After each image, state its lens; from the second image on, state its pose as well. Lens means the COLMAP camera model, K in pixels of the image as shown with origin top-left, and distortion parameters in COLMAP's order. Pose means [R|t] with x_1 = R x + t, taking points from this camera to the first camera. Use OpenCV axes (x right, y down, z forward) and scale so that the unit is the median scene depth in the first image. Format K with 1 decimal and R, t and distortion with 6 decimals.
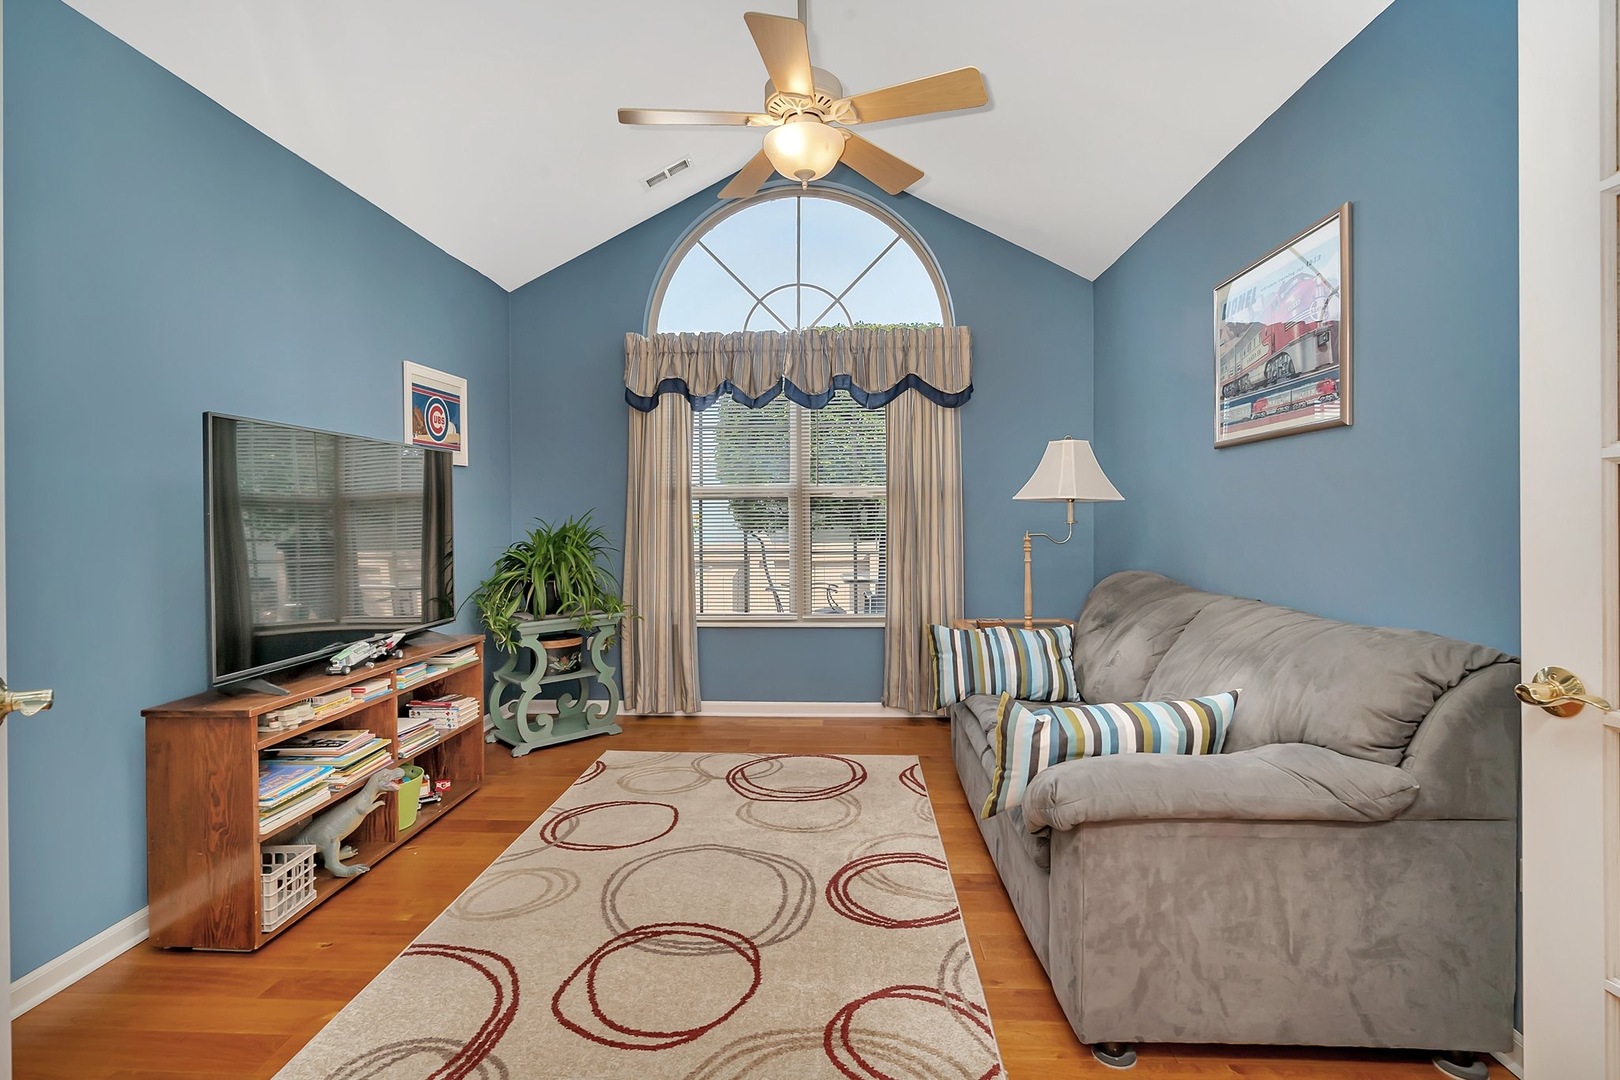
lens RADIAL K [[774.3, 0, 820.8], [0, 774.3, 524.0], [0, 0, 1]] dist [-0.000511, 0.000382]
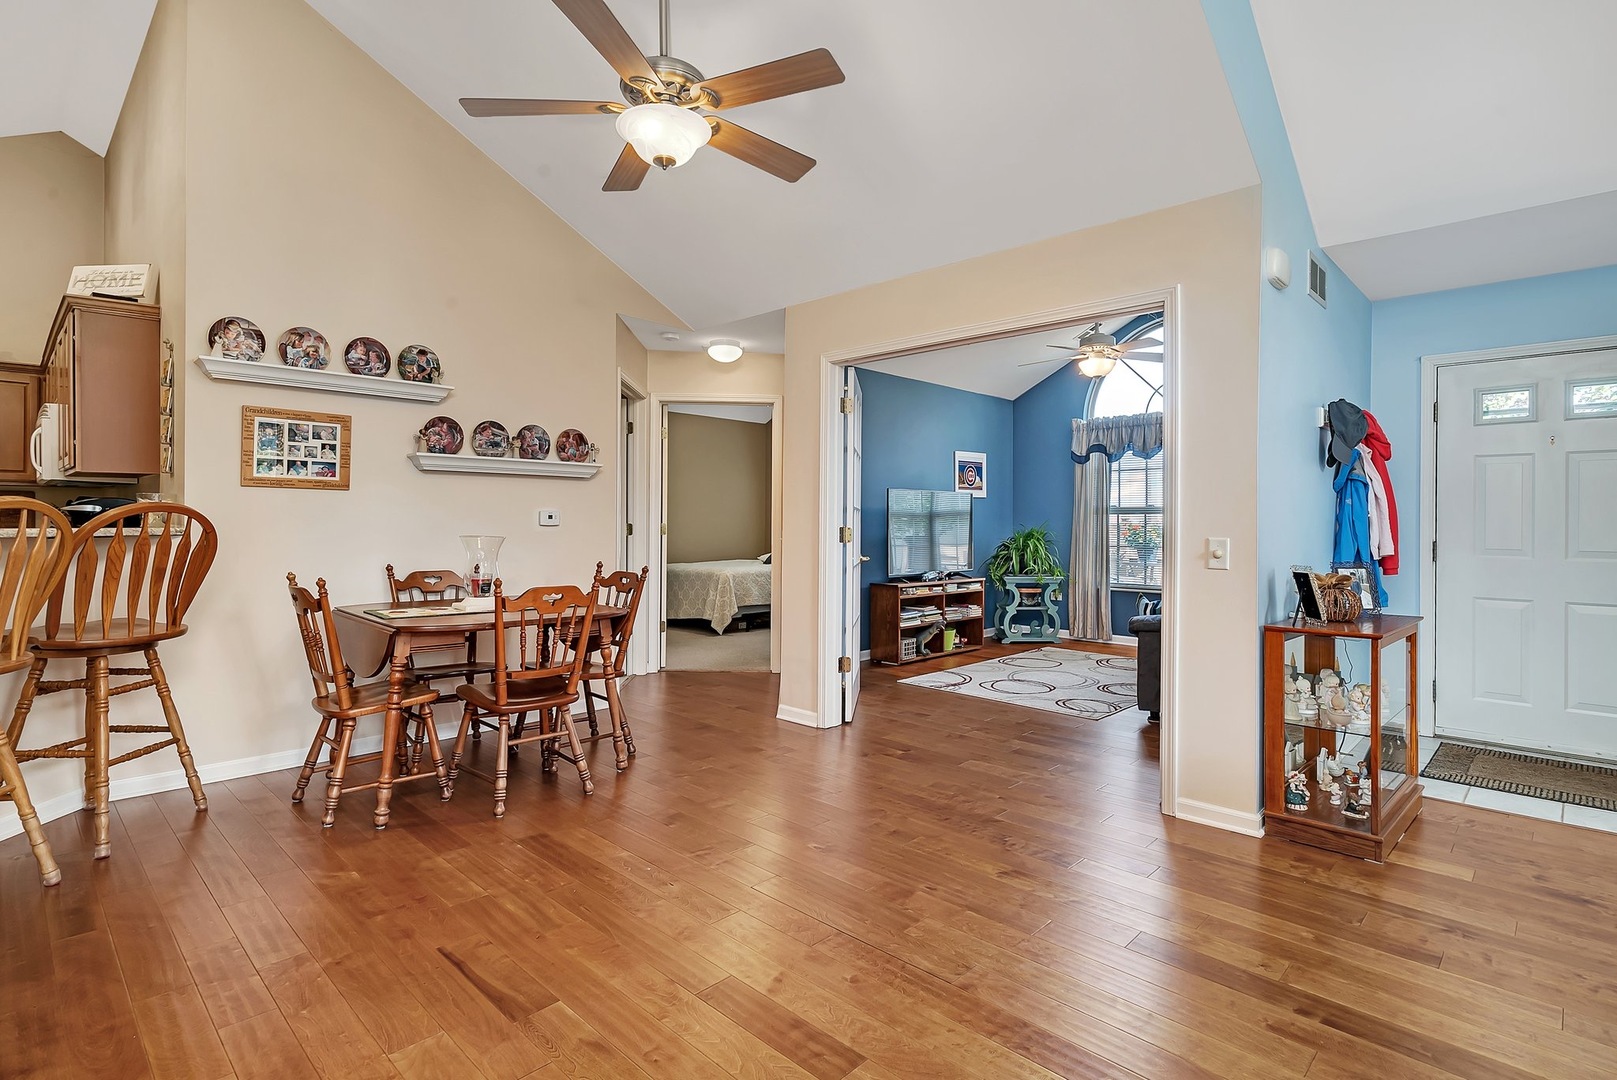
lens RADIAL K [[801.4, 0, 805.2], [0, 801.4, 524.4], [0, 0, 1]] dist [-0.000469, 0.000020]
pose [[0.745349, 0.015077, -0.666504, 0.585706], [-0.020323, 0.999793, -0.000110, 0.004323], [0.666365, 0.013628, 0.745502, -0.862968]]
